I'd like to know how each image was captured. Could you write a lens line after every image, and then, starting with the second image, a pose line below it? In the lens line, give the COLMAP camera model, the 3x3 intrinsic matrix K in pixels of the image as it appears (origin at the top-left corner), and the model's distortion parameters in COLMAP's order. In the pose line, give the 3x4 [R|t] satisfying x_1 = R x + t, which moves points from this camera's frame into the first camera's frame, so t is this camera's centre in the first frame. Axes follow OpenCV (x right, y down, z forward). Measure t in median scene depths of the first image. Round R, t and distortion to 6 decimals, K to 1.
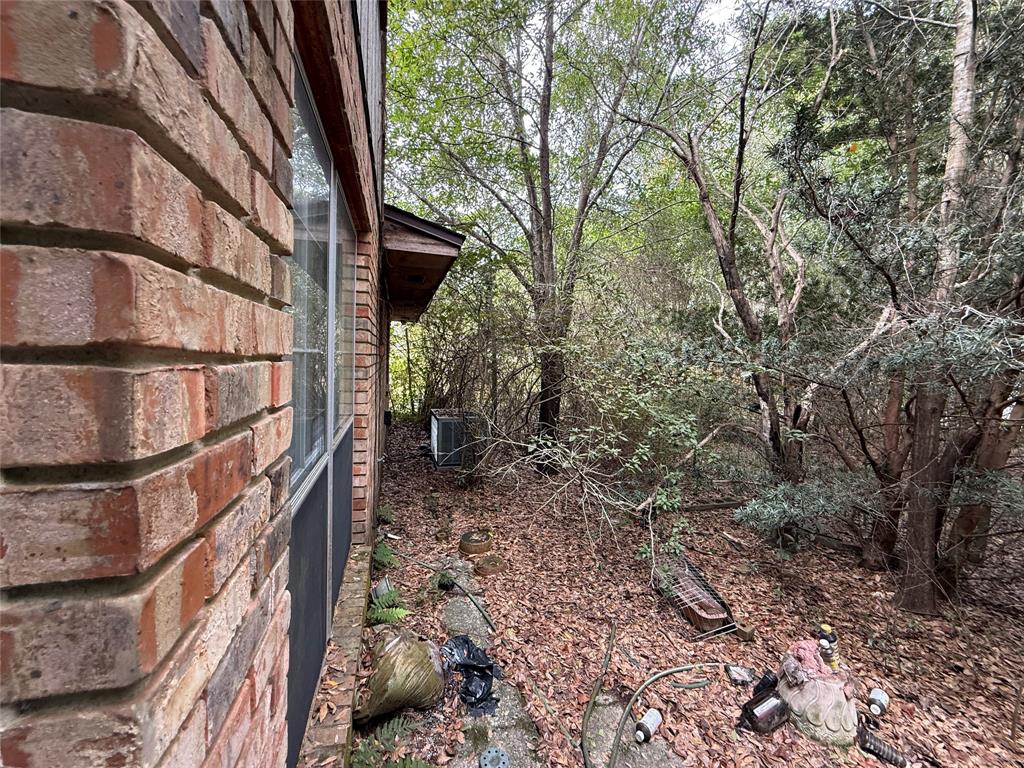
lens RADIAL K [[407.1, 0, 512.4], [0, 407.1, 384.7], [0, 0, 1]] dist [-0.000689, 0.000179]
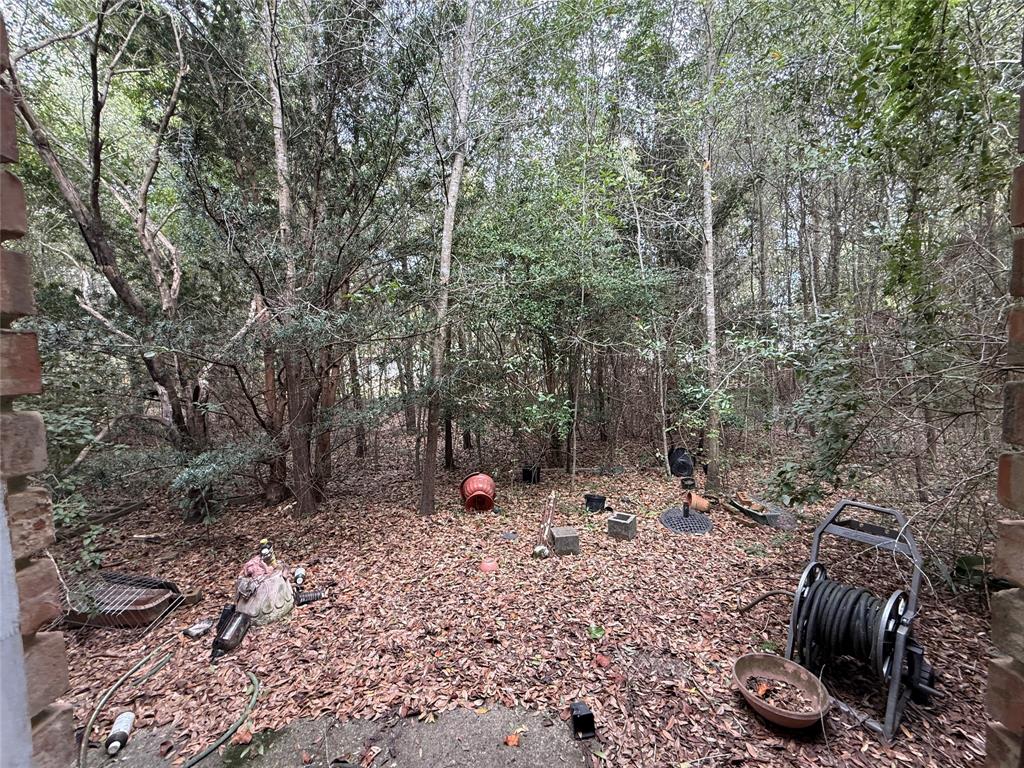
lens RADIAL K [[407.1, 0, 512.4], [0, 407.1, 385.4], [0, 0, 1]] dist [-0.000689, 0.000179]
pose [[0.239607, -0.107690, 0.964879, -0.189706], [0.092083, 0.991870, 0.087835, 0.045431], [-0.966493, 0.067803, 0.247575, -0.101280]]
